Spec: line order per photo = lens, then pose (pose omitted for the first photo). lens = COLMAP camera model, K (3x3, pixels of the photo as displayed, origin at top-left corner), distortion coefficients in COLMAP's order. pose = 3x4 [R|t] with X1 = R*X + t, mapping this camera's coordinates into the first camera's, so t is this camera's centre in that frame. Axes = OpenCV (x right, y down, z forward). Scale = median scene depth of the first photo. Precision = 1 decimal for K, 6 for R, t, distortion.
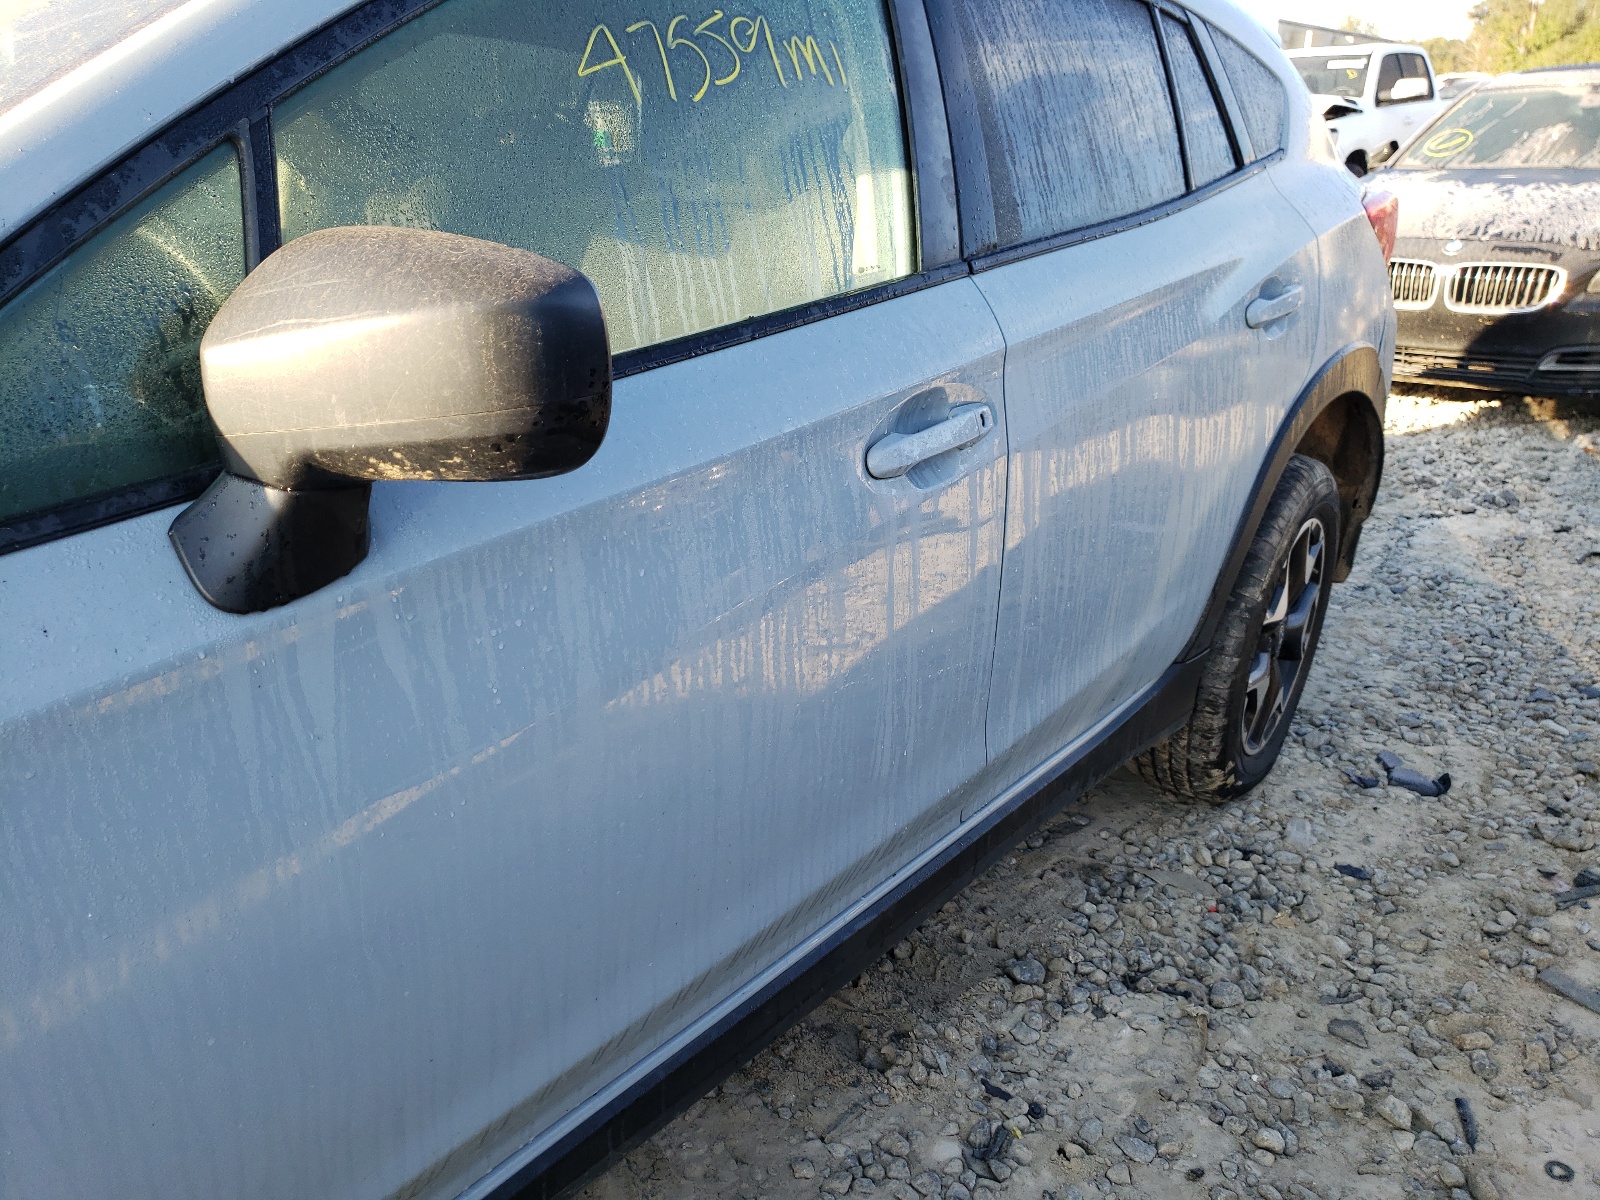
lens RADIAL K [[1227.2, 0, 797.7], [0, 1227.2, 588.2], [0, 0, 1]] dist [0.009232, -0.032171]
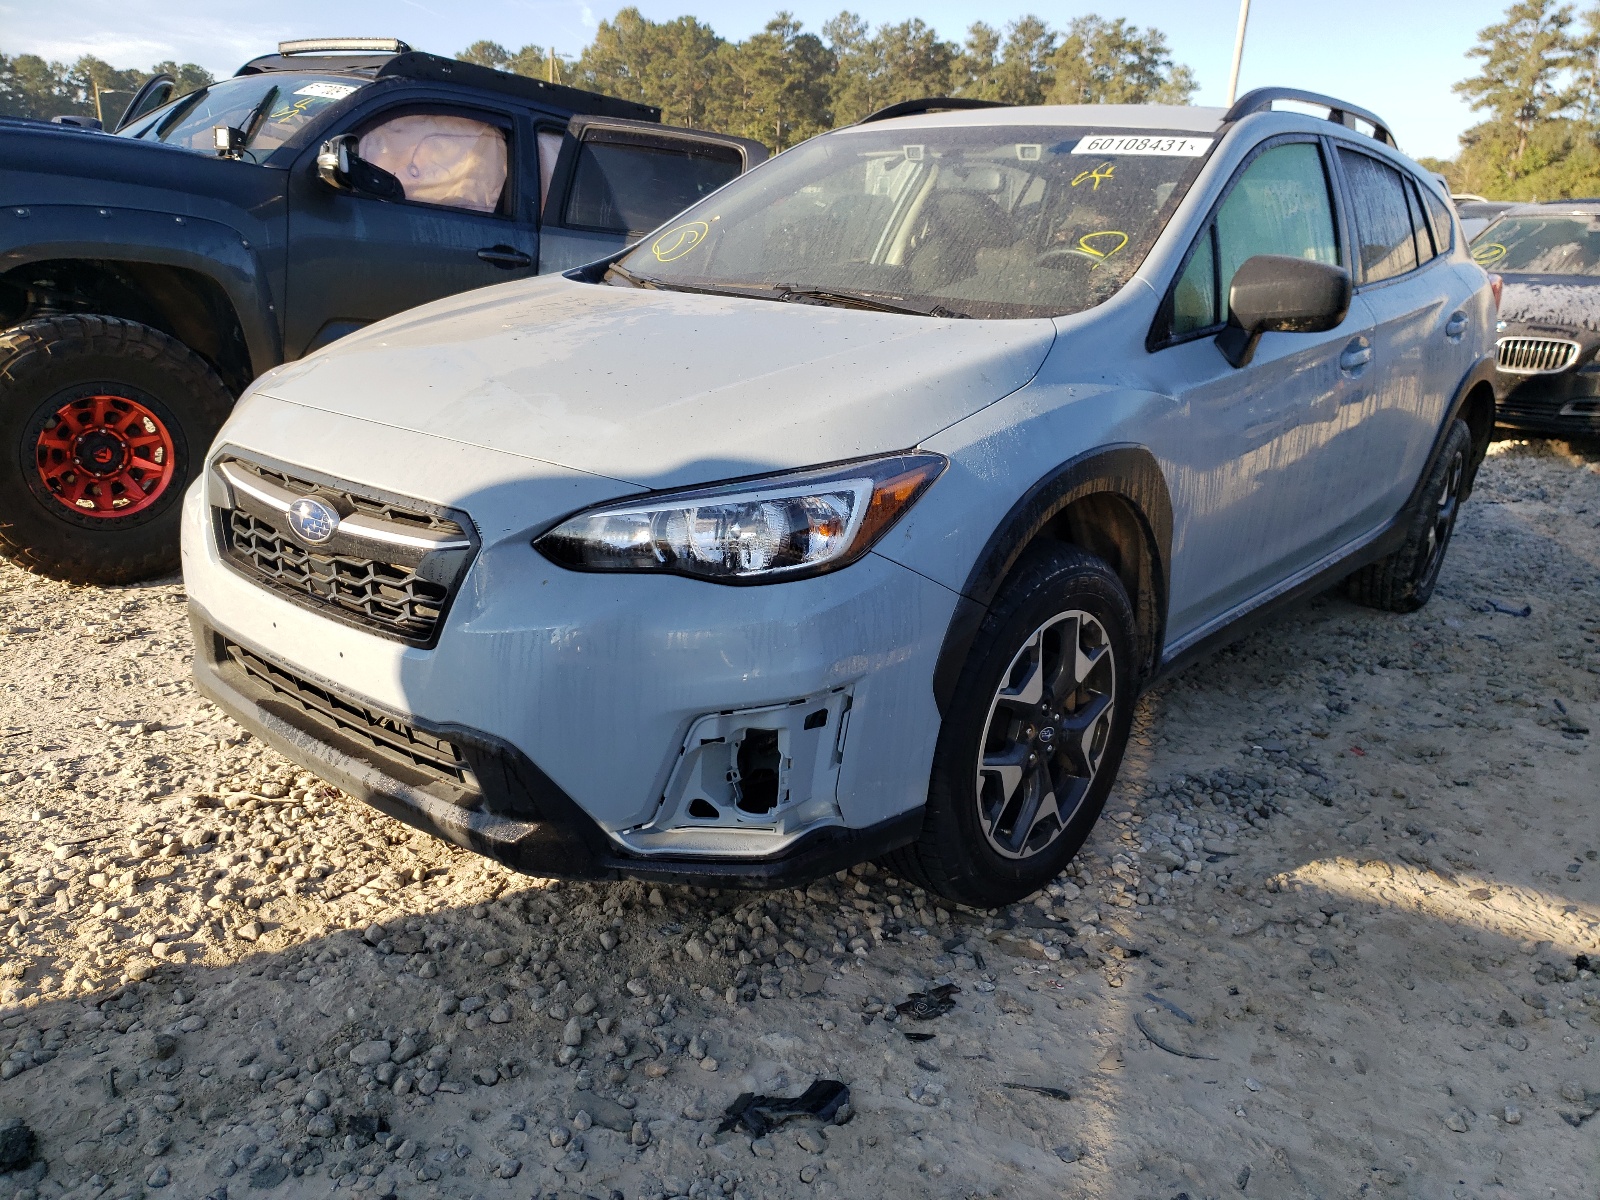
lens RADIAL K [[1227.2, 0, 801.1], [0, 1227.2, 614.6], [0, 0, 1]] dist [0.009232, -0.032171]
pose [[0.999294, 0.035079, 0.013451, -0.276192], [-0.034397, 0.998256, -0.047971, 0.148275], [-0.015111, 0.047475, 0.998758, -0.379581]]
